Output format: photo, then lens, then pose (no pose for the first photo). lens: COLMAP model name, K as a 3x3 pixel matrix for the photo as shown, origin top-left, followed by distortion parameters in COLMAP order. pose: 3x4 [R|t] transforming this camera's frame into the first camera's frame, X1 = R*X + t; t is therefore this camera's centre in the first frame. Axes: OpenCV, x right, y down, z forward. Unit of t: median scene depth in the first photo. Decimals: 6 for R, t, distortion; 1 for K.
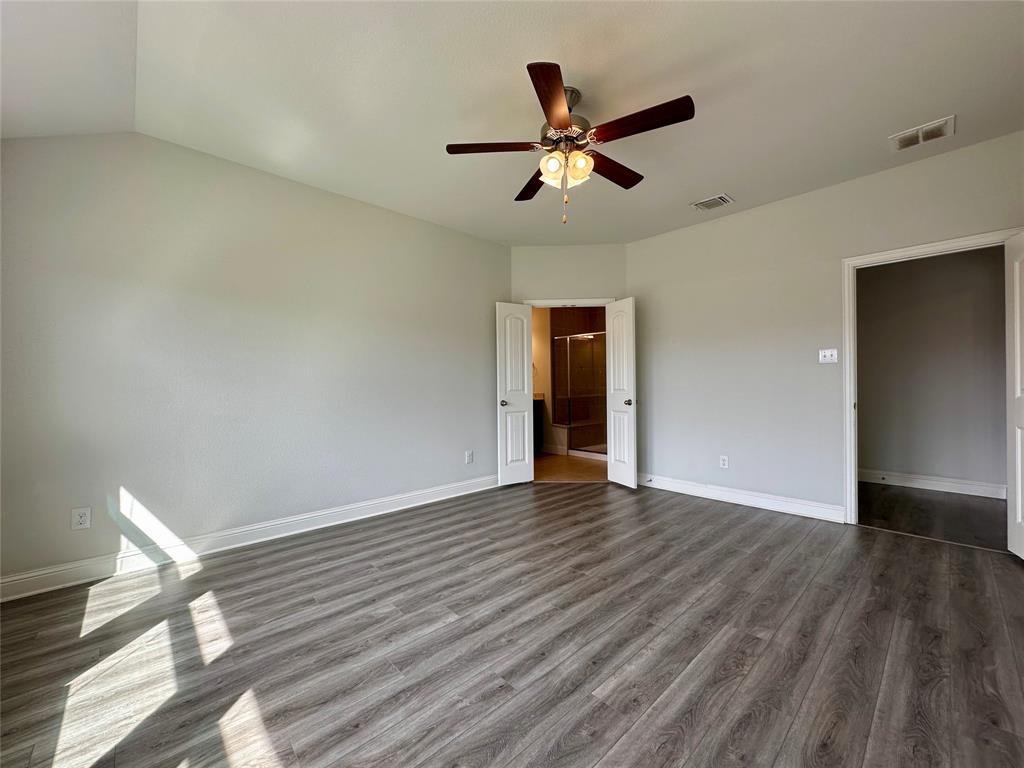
lens RADIAL K [[407.3, 0, 512.0], [0, 407.3, 384.0], [0, 0, 1]] dist [-0.002262, -0.000180]
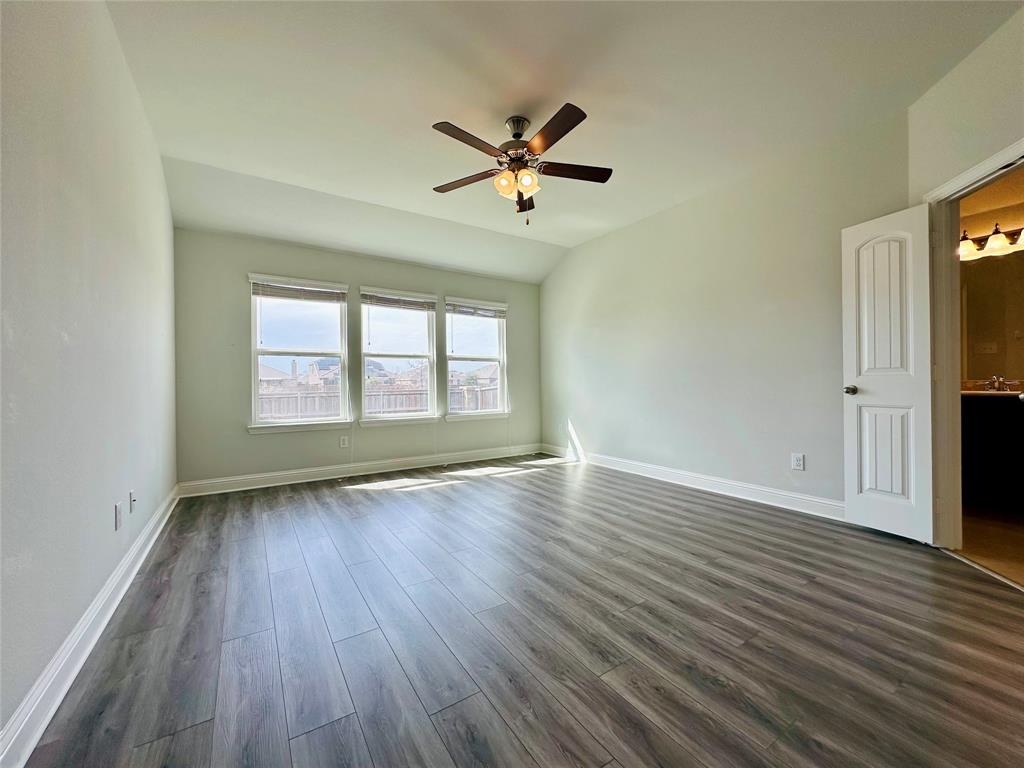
lens RADIAL K [[407.3, 0, 512.0], [0, 407.3, 384.0], [0, 0, 1]] dist [-0.002262, -0.000180]
pose [[-0.167890, 0.012285, -0.985729, 0.925435], [0.009514, 0.999896, 0.010841, 0.036808], [0.985760, -0.007558, -0.167989, 0.823610]]
